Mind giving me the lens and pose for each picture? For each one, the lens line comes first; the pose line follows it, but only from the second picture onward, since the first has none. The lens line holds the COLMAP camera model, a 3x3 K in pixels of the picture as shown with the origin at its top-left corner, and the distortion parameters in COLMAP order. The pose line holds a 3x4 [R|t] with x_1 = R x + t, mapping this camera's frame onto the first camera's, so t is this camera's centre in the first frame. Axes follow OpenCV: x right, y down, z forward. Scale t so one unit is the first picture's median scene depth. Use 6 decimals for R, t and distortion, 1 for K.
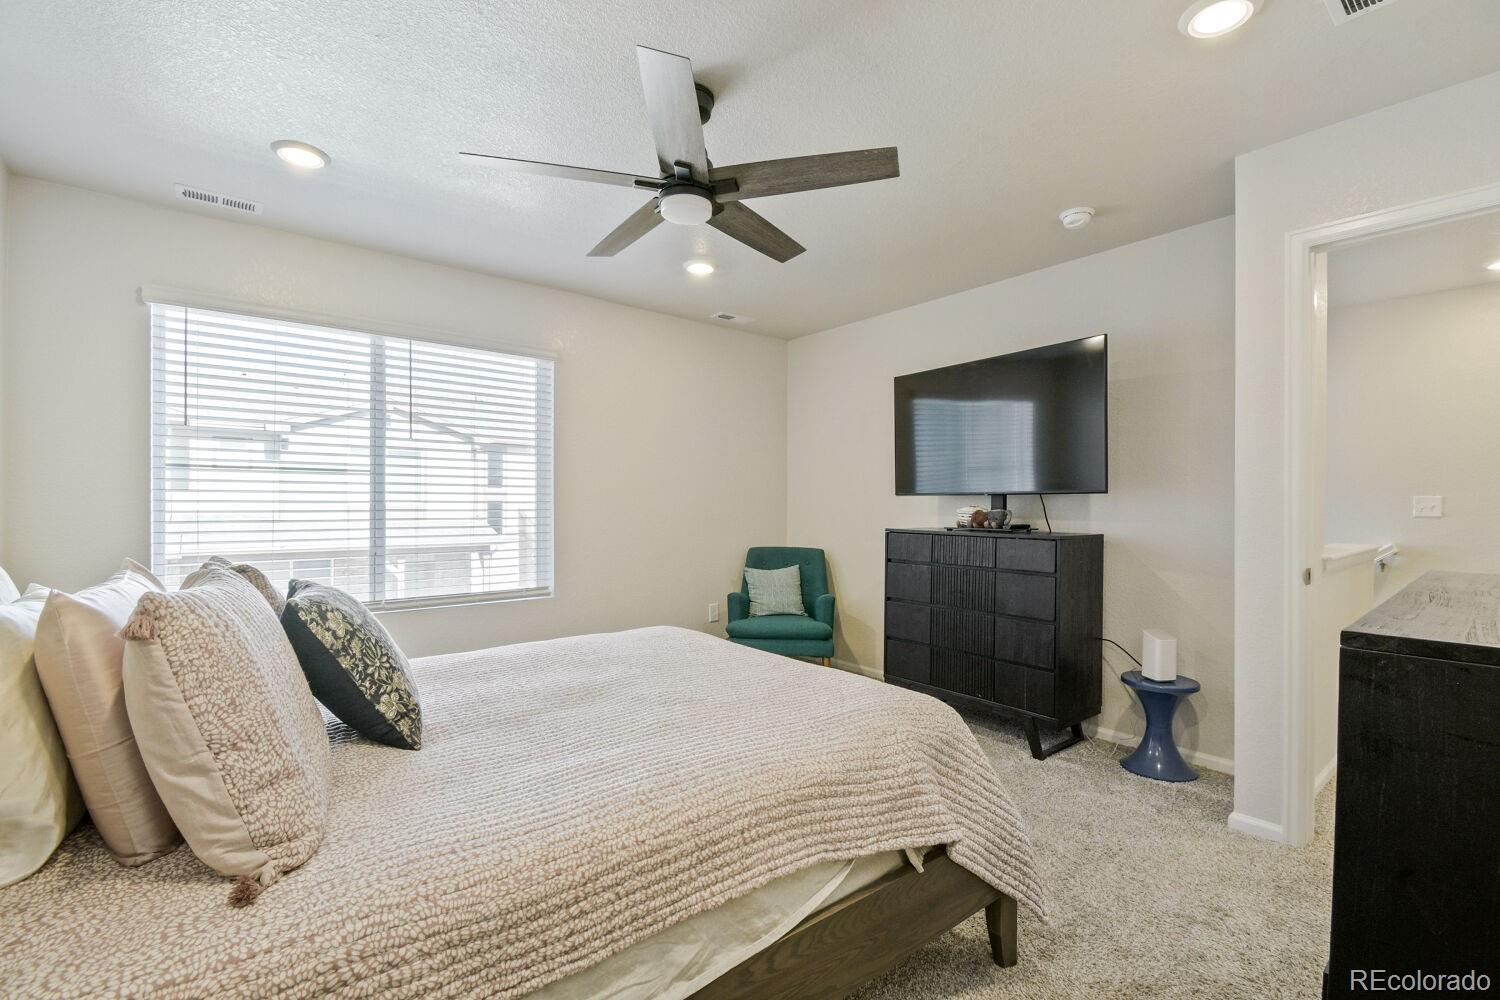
lens RADIAL K [[658.1, 0, 744.9], [0, 658.1, 503.4], [0, 0, 1]] dist [0.014587, -0.011086]
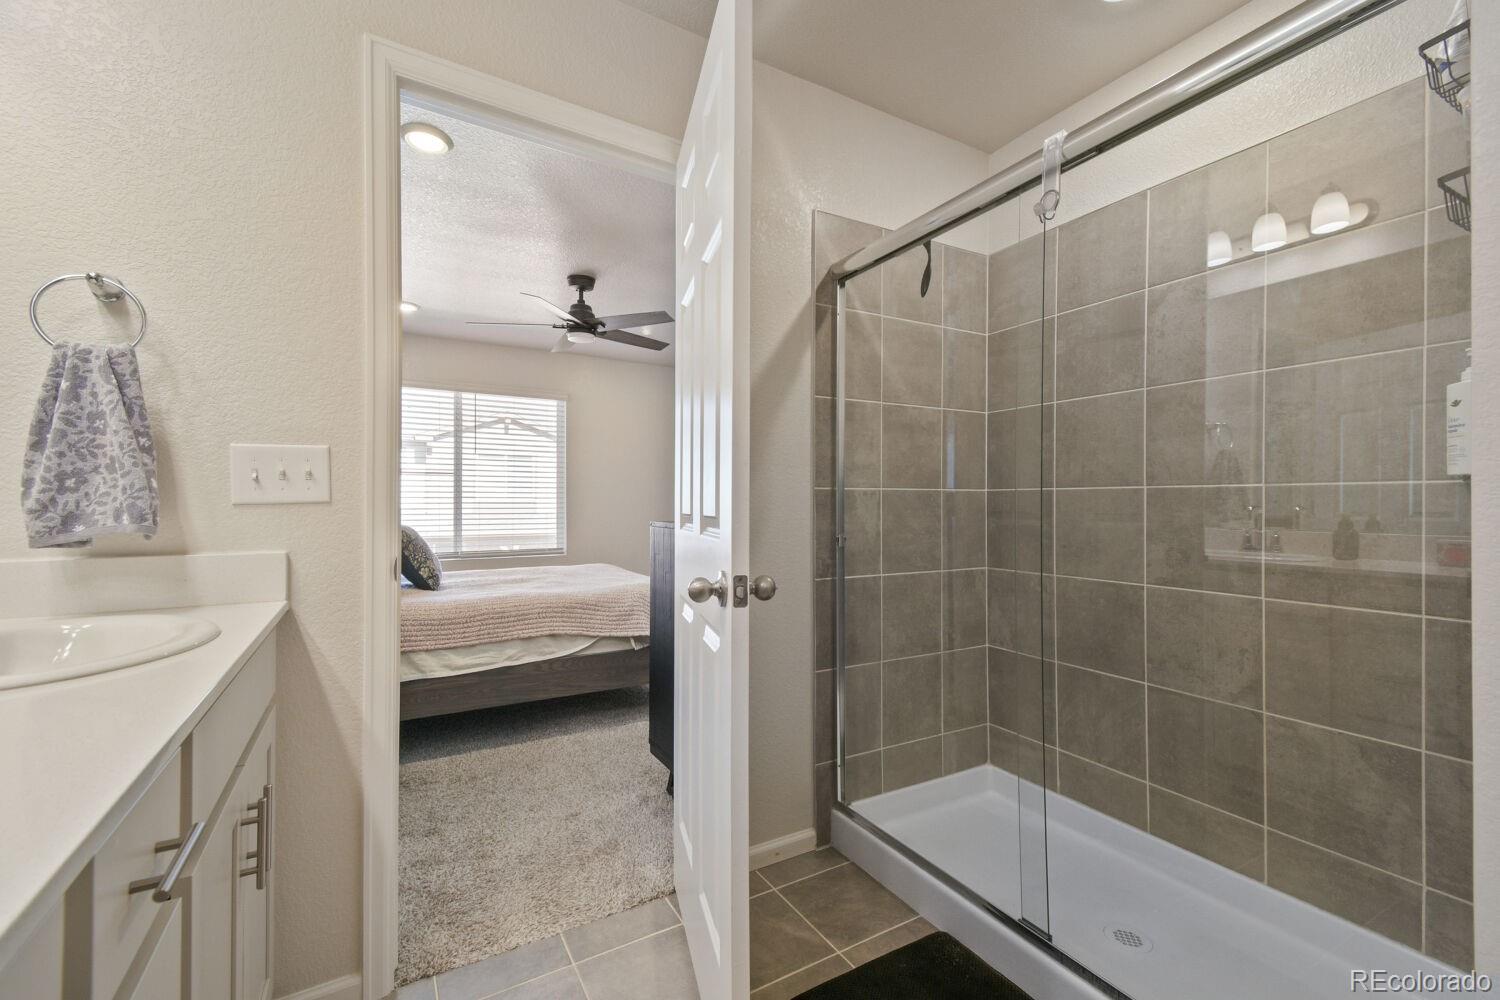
lens RADIAL K [[658.1, 0, 758.0], [0, 658.1, 497.9], [0, 0, 1]] dist [0.014587, -0.011086]
pose [[0.987038, 0.000183, -0.160487, 0.450253], [-0.000876, 0.999991, -0.004244, 0.018486], [0.160485, 0.004329, 0.987029, -0.508025]]
